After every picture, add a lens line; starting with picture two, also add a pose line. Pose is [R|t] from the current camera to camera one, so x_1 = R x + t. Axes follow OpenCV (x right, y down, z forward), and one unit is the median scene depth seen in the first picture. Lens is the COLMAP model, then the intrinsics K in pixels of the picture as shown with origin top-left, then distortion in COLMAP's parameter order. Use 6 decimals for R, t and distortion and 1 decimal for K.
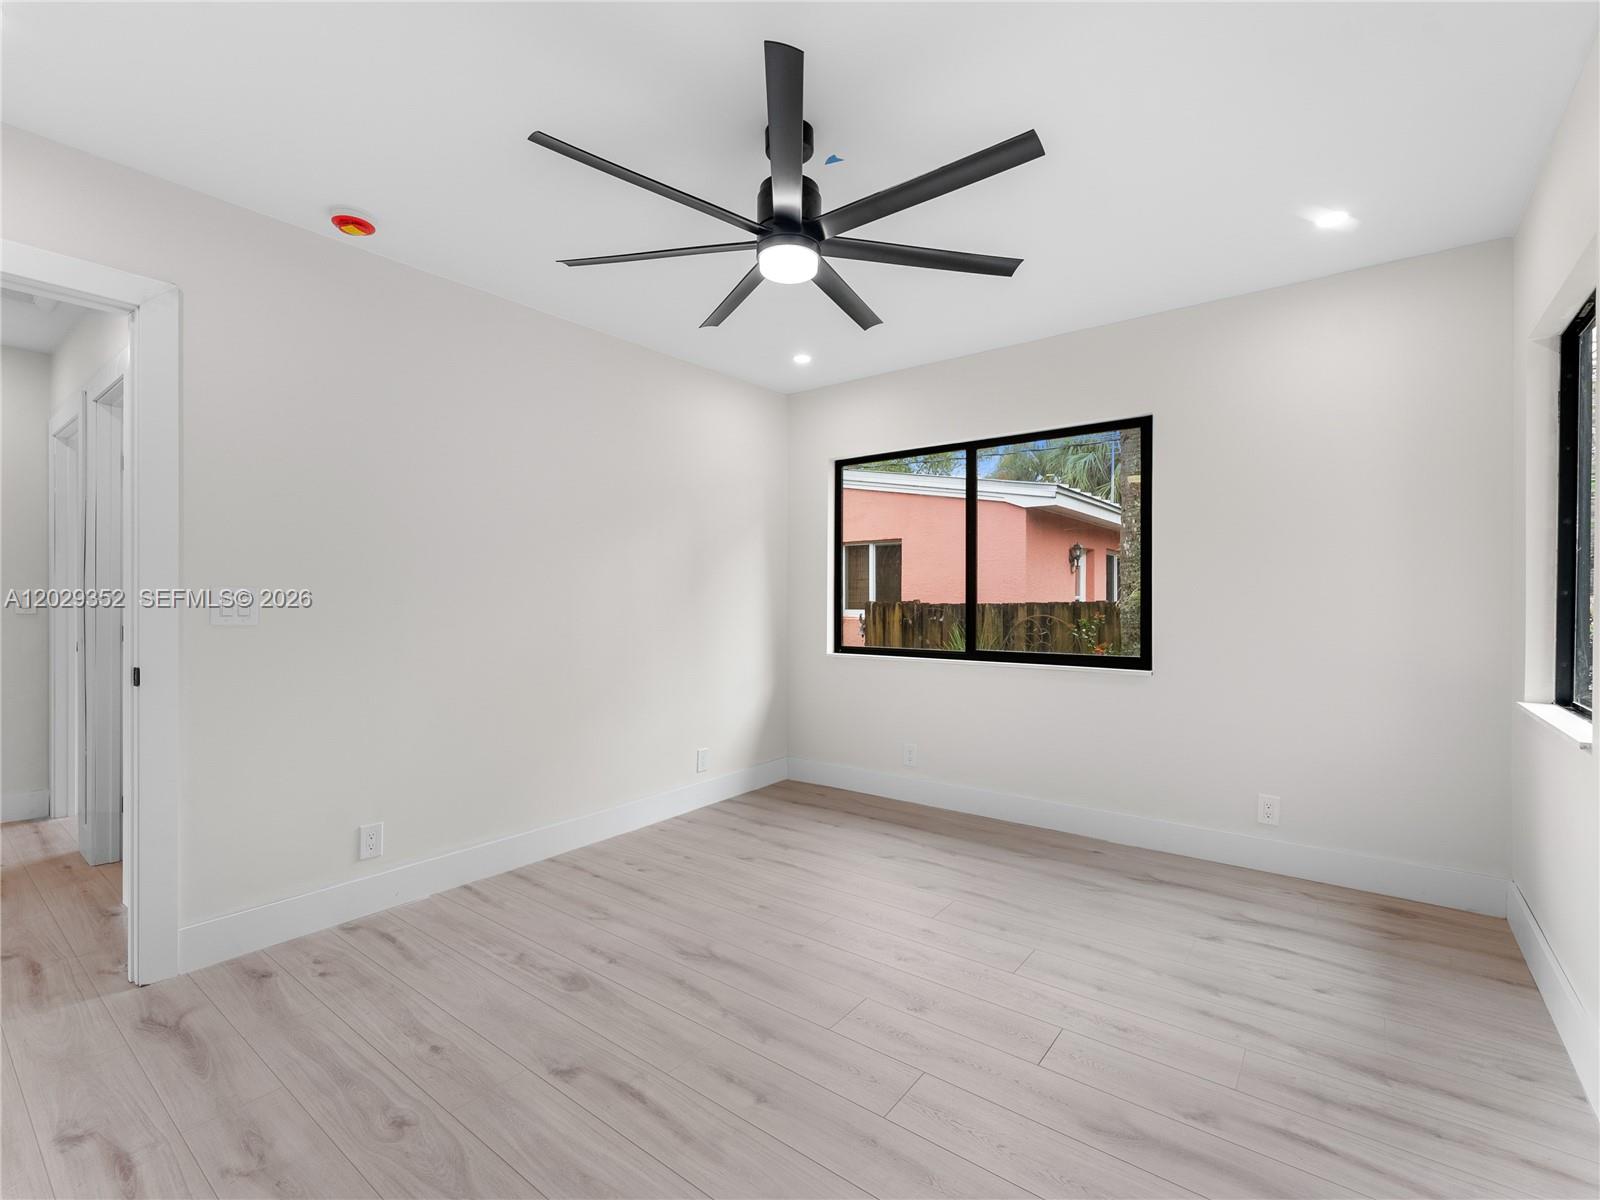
lens RADIAL K [[723.5, 0, 798.1], [0, 723.5, 597.8], [0, 0, 1]] dist [0.005651, -0.000709]
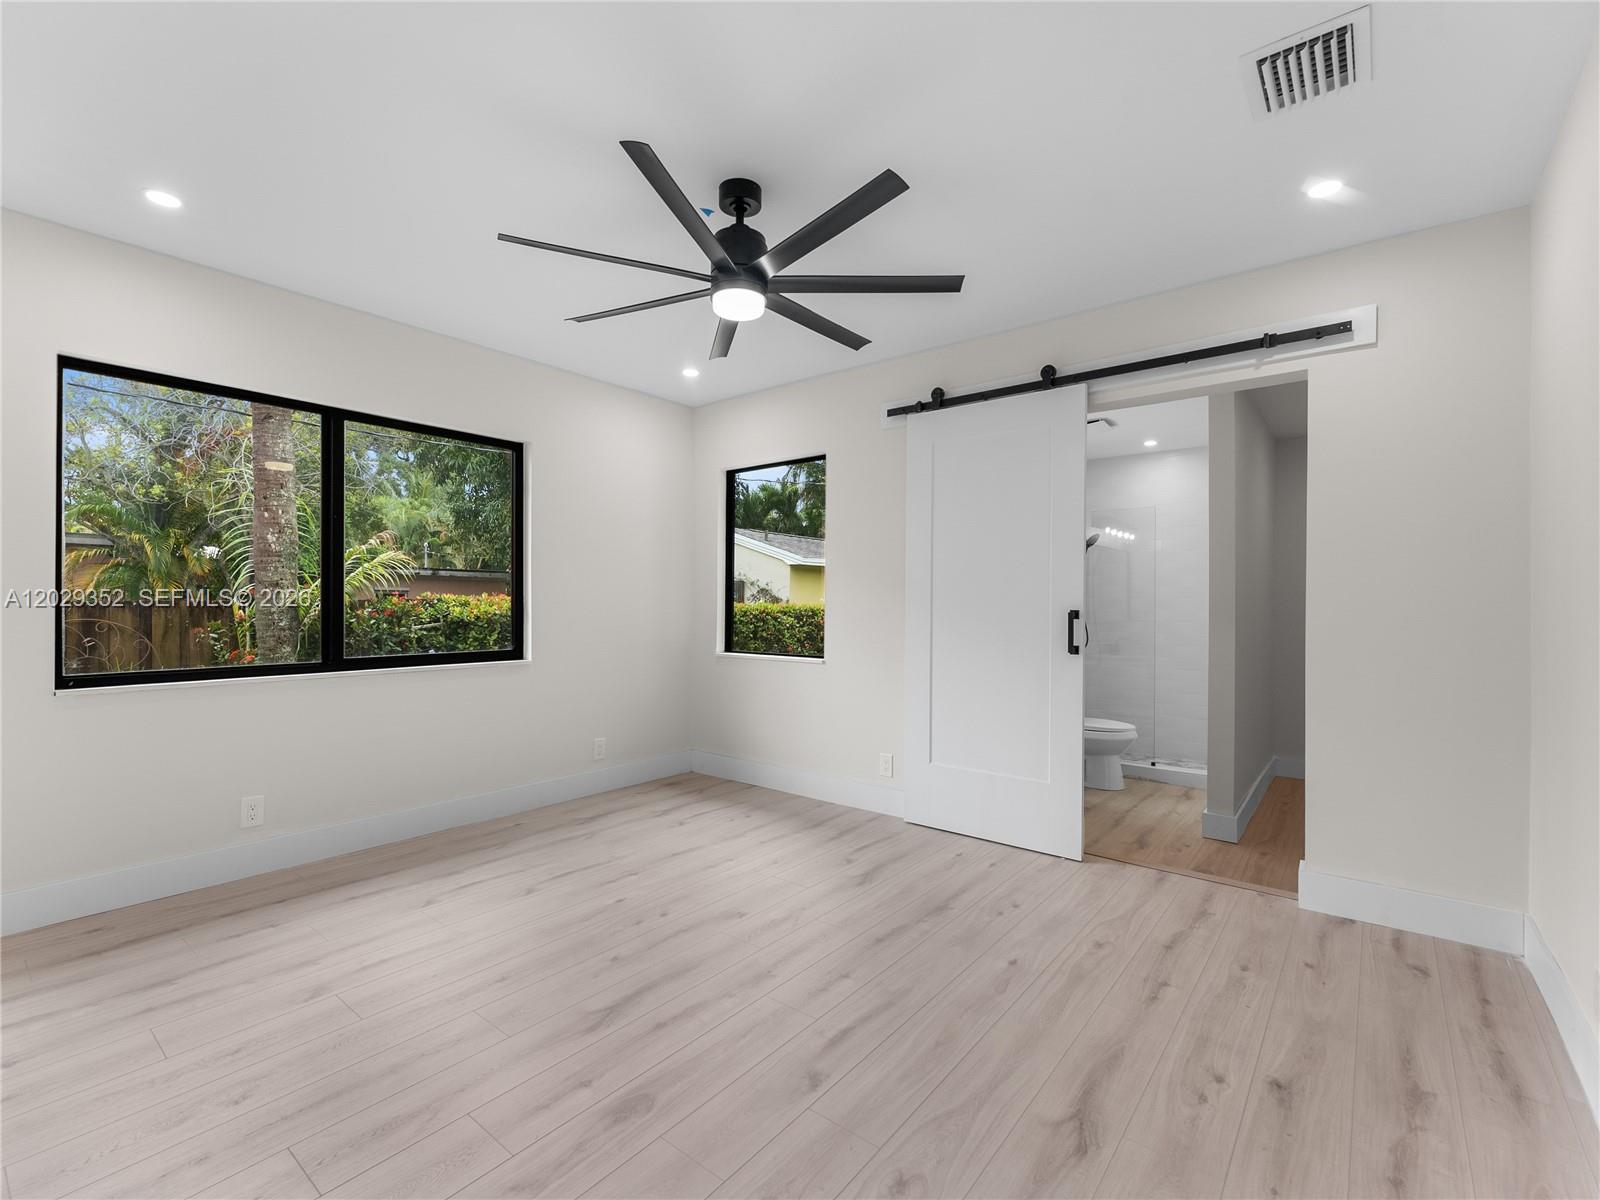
lens RADIAL K [[723.5, 0, 798.5], [0, 723.5, 608.2], [0, 0, 1]] dist [0.005651, -0.000709]
pose [[0.018376, -0.007670, 0.999802, -0.915930], [-0.009986, 0.999919, 0.007854, 0.001163], [-0.999781, -0.010128, 0.018298, 0.707783]]
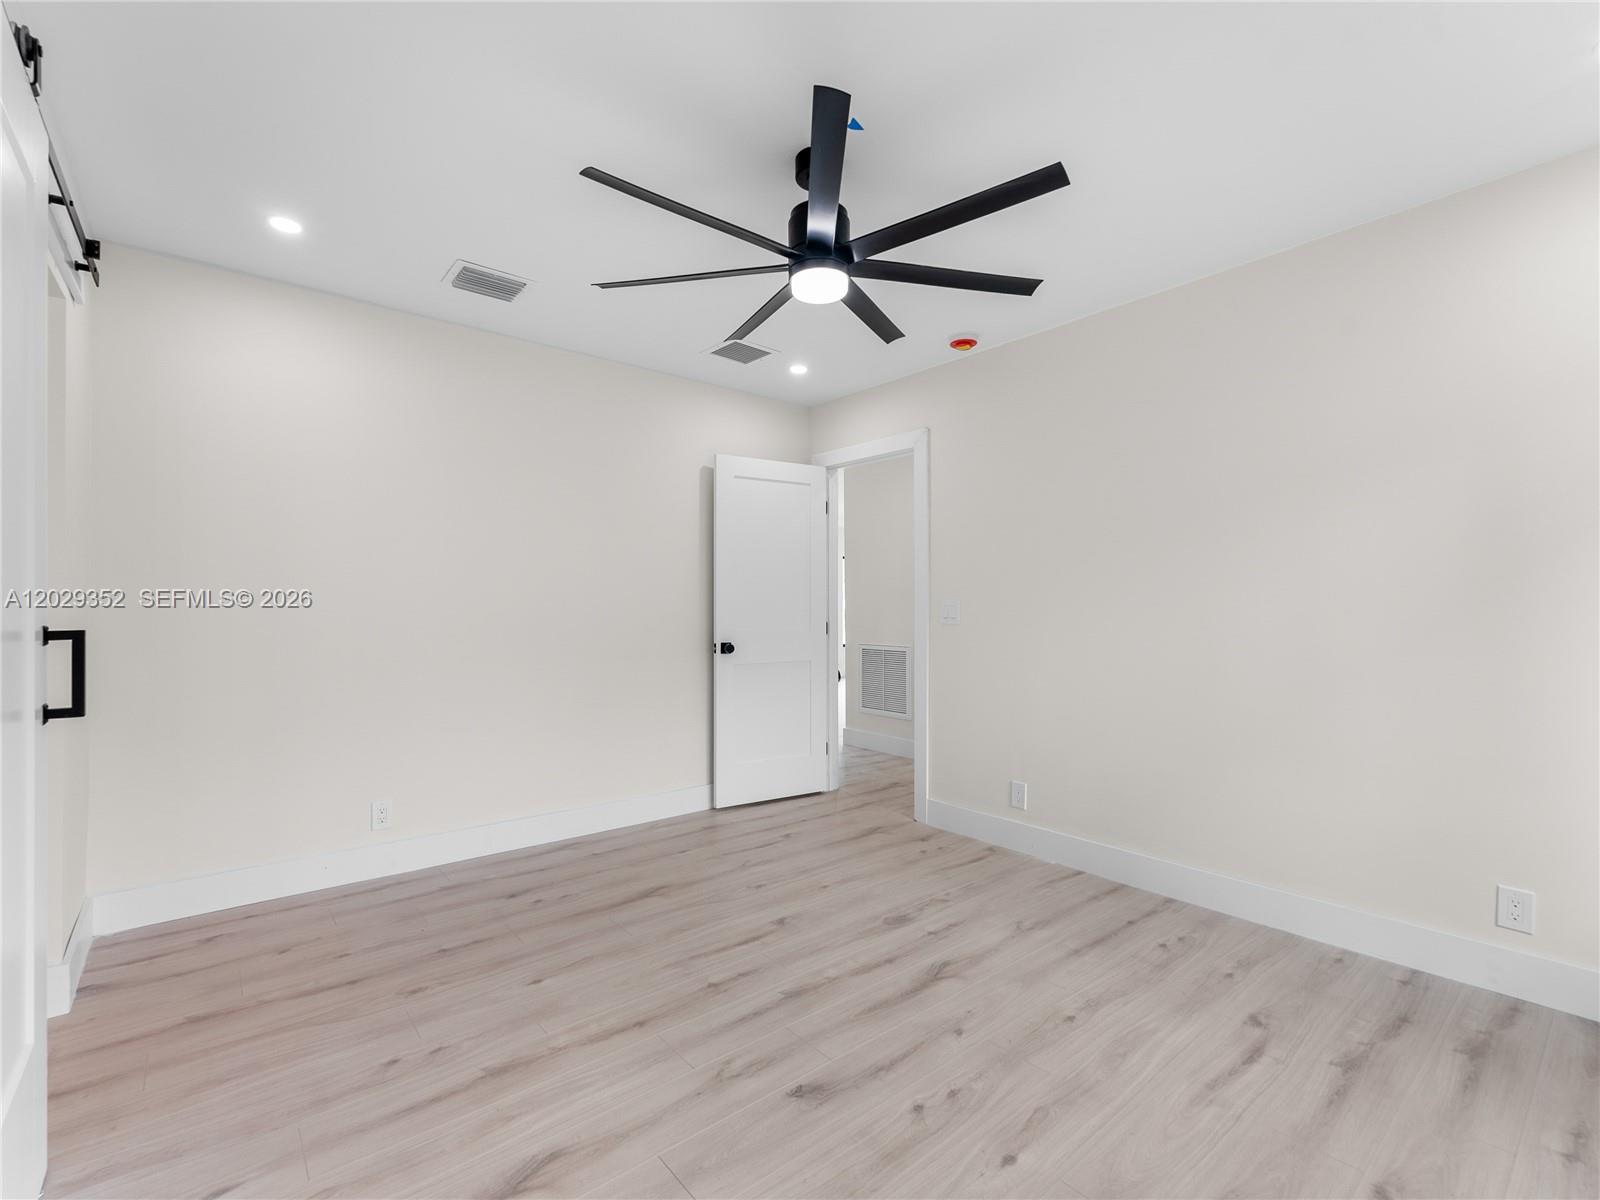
lens RADIAL K [[723.5, 0, 799.7], [0, 723.5, 602.8], [0, 0, 1]] dist [0.005651, -0.000709]
pose [[-0.215721, -0.004871, -0.976443, 0.807113], [0.005537, 0.999965, -0.006211, -0.001930], [0.976439, -0.006747, -0.215687, 0.958609]]
